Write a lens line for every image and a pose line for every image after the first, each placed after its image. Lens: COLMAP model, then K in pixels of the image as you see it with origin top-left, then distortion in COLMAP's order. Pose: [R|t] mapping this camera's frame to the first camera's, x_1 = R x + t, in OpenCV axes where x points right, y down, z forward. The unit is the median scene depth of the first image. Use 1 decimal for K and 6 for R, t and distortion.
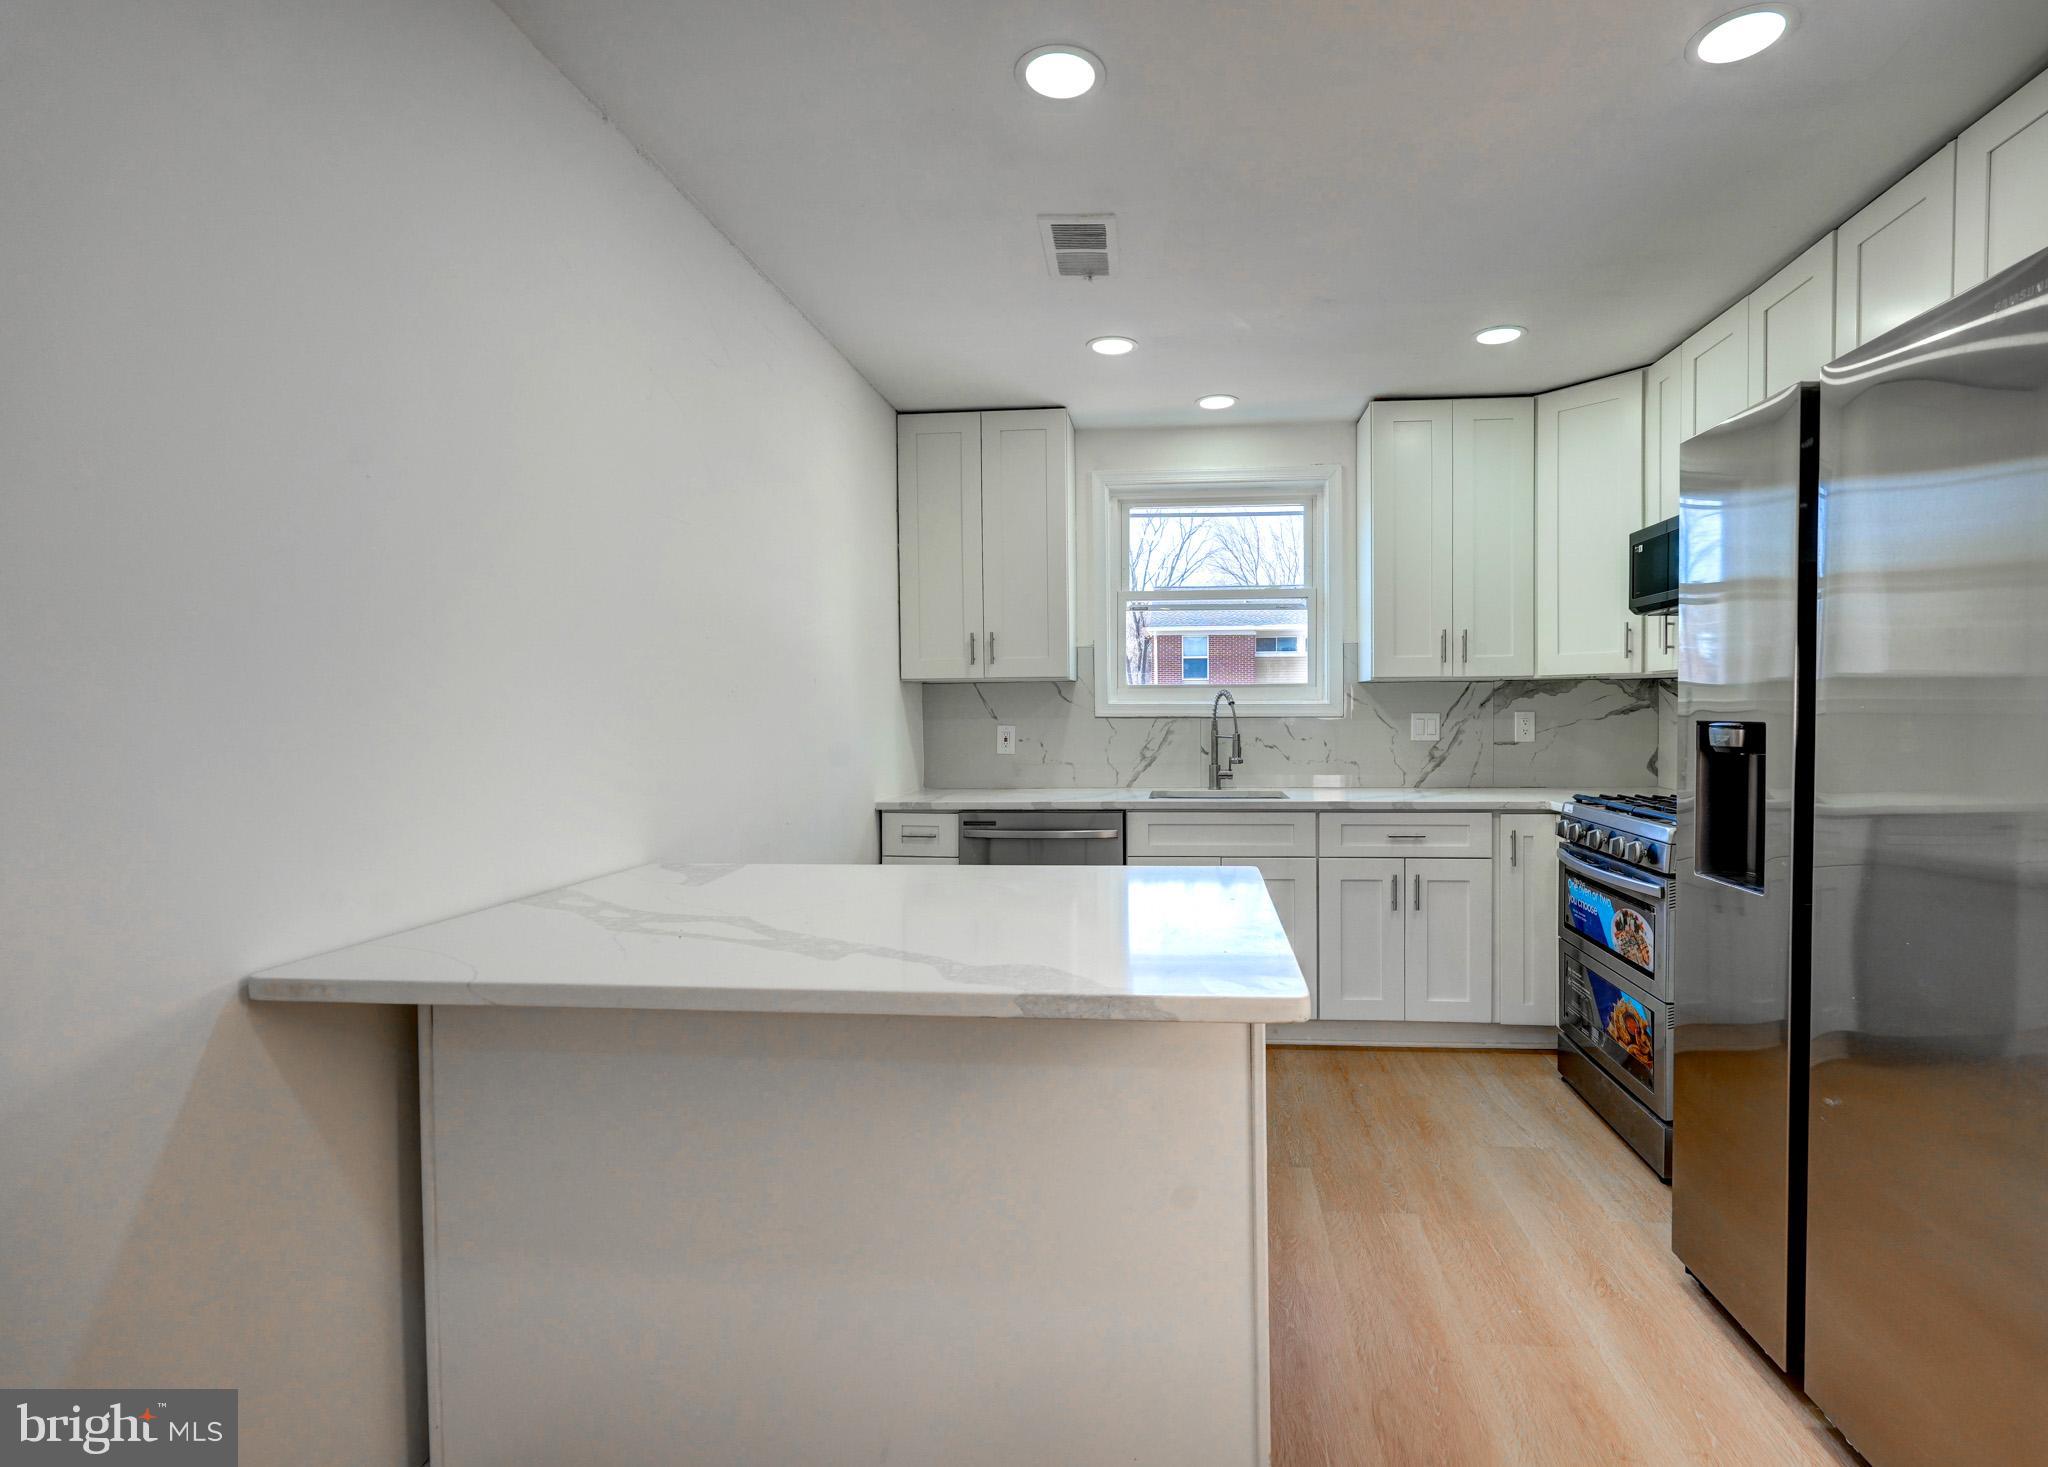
lens RADIAL K [[973.9, 0, 1101.6], [0, 973.9, 736.1], [0, 0, 1]] dist [-0.017245, 0.010534]
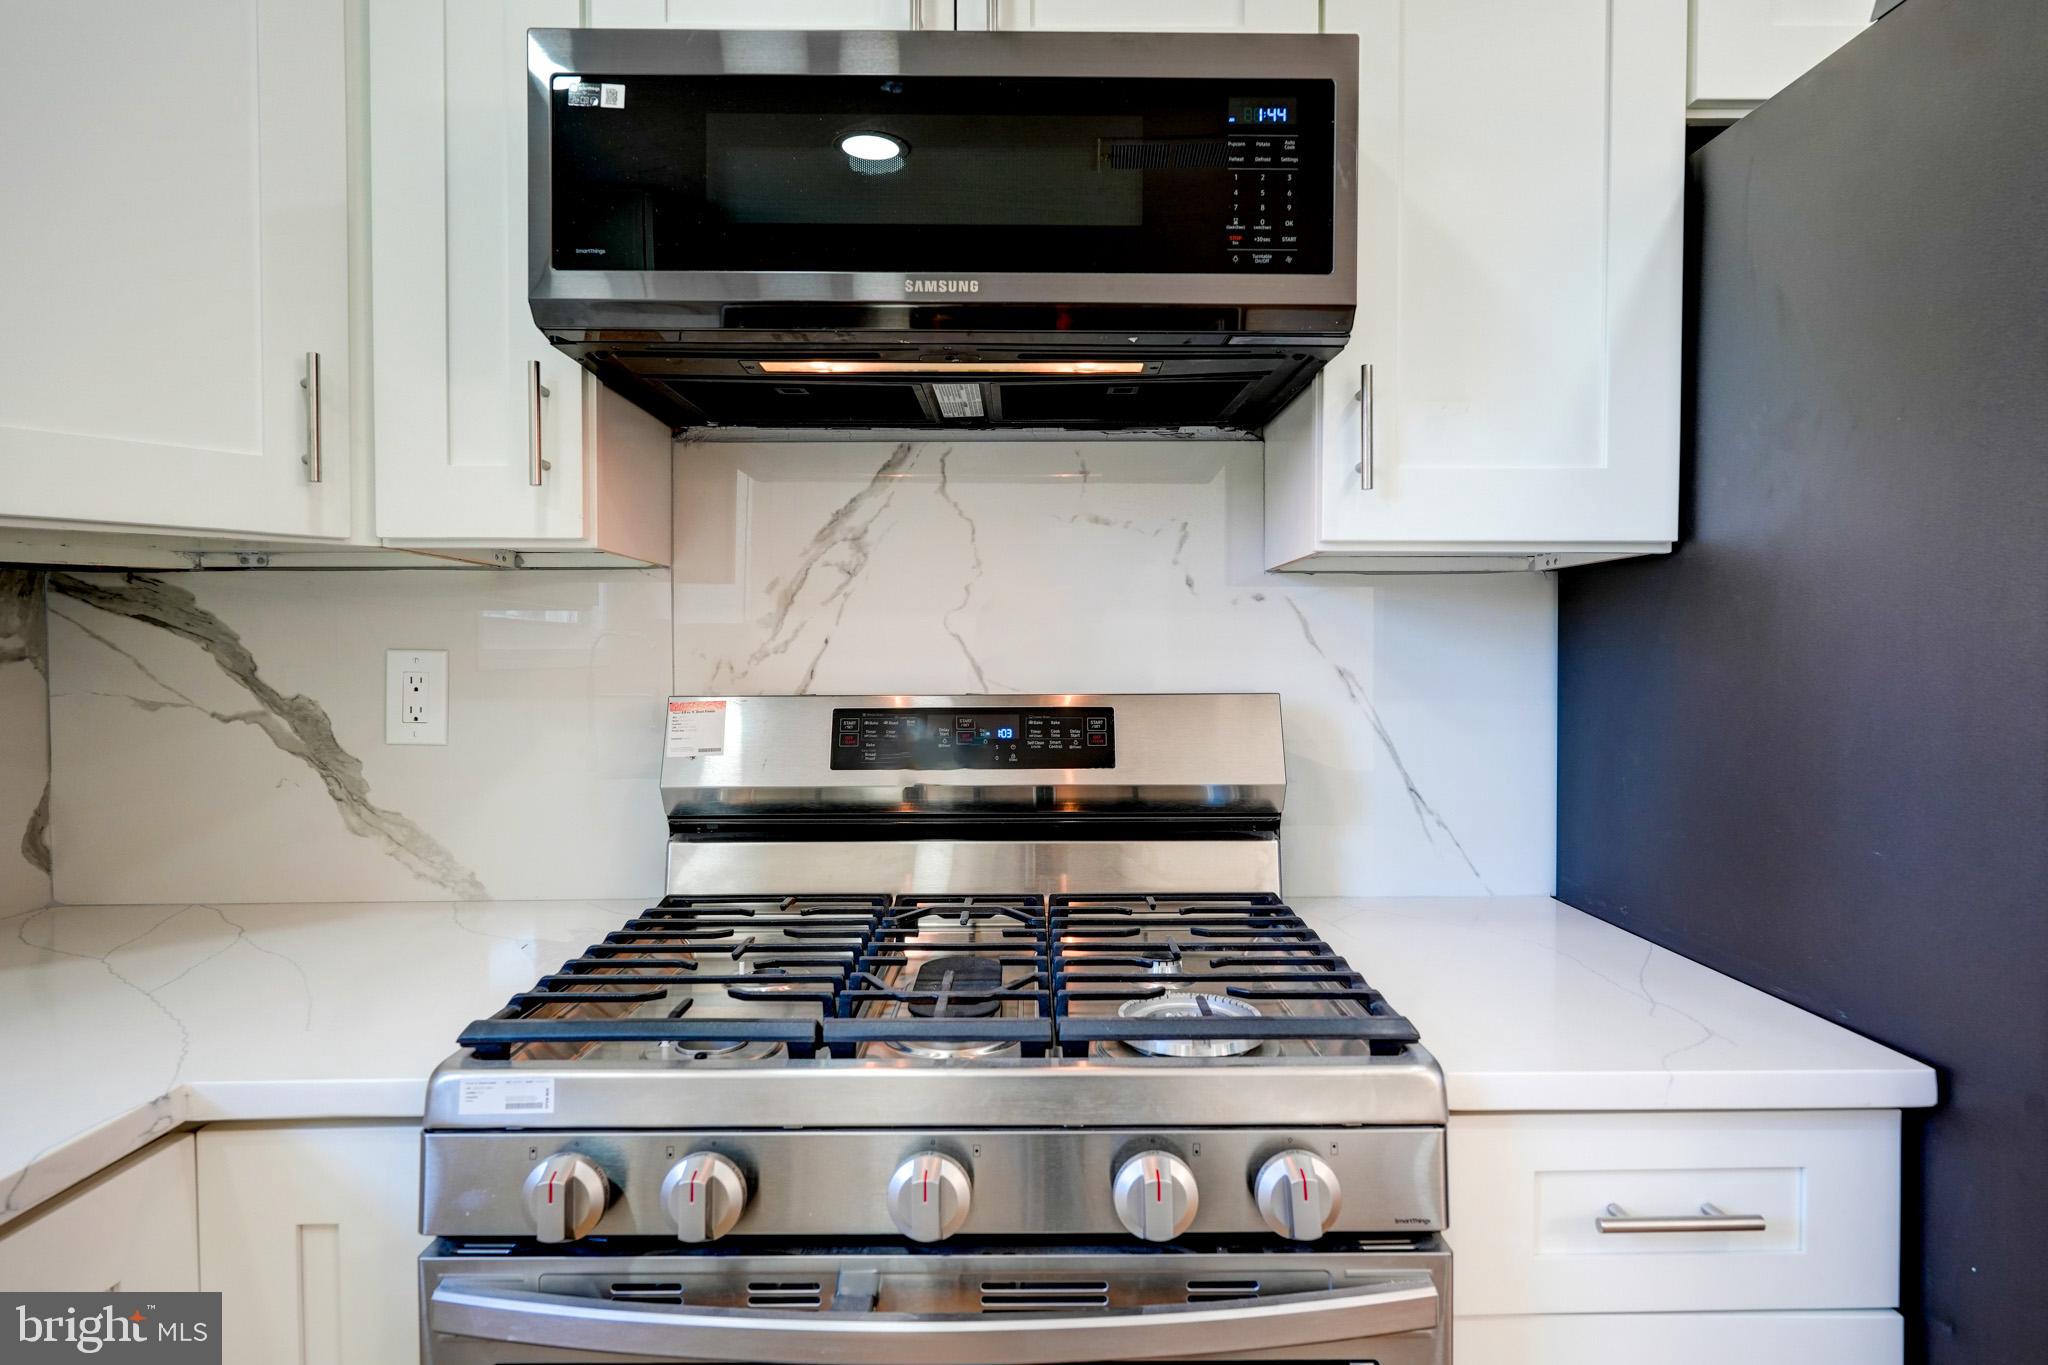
lens RADIAL K [[1161.1, 0, 1026.5], [0, 1161.1, 684.0], [0, 0, 1]] dist [-0.003563, 0.001142]
pose [[-0.104165, -0.015957, 0.994432, 0.158959], [0.029459, 0.999383, 0.019123, -0.018976], [-0.994124, 0.031287, -0.103630, 0.719188]]
